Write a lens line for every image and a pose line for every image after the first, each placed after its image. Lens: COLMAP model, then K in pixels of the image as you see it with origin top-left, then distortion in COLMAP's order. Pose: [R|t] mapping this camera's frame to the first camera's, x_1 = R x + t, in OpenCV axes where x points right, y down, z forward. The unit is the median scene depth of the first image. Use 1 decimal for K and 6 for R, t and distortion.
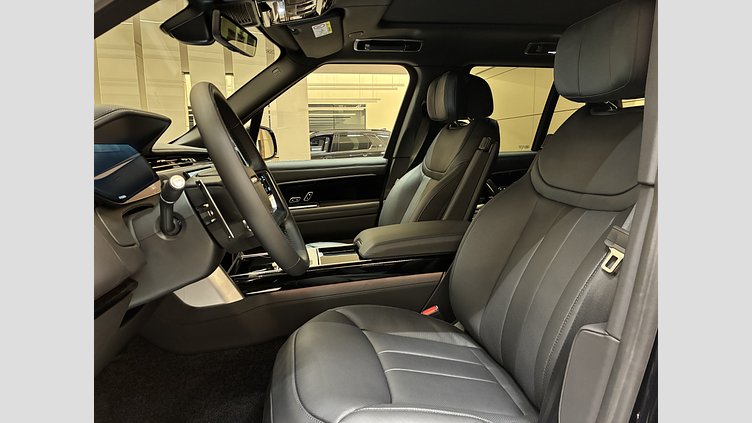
lens RADIAL K [[435.9, 0, 380.3], [0, 435.9, 210.5], [0, 0, 1]] dist [-0.016500, -0.000171]
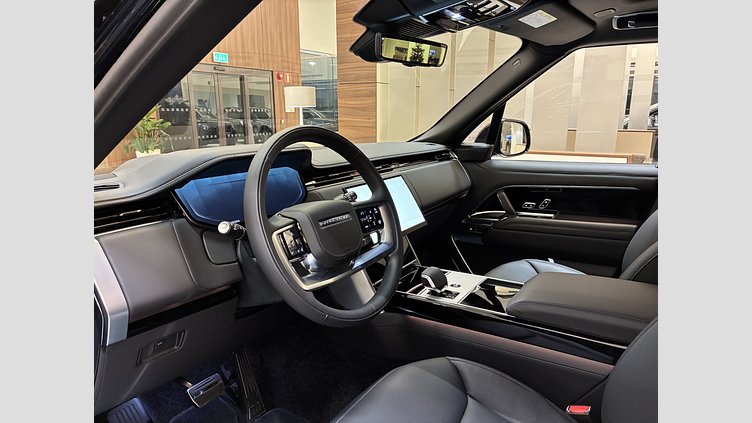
lens RADIAL K [[435.9, 0, 380.3], [0, 435.9, 210.5], [0, 0, 1]] dist [-0.016500, -0.000171]
pose [[0.704249, 0.180678, -0.686577, 0.225077], [-0.109282, 0.983137, 0.146625, -0.123268], [0.701491, -0.028230, 0.712119, 0.167667]]
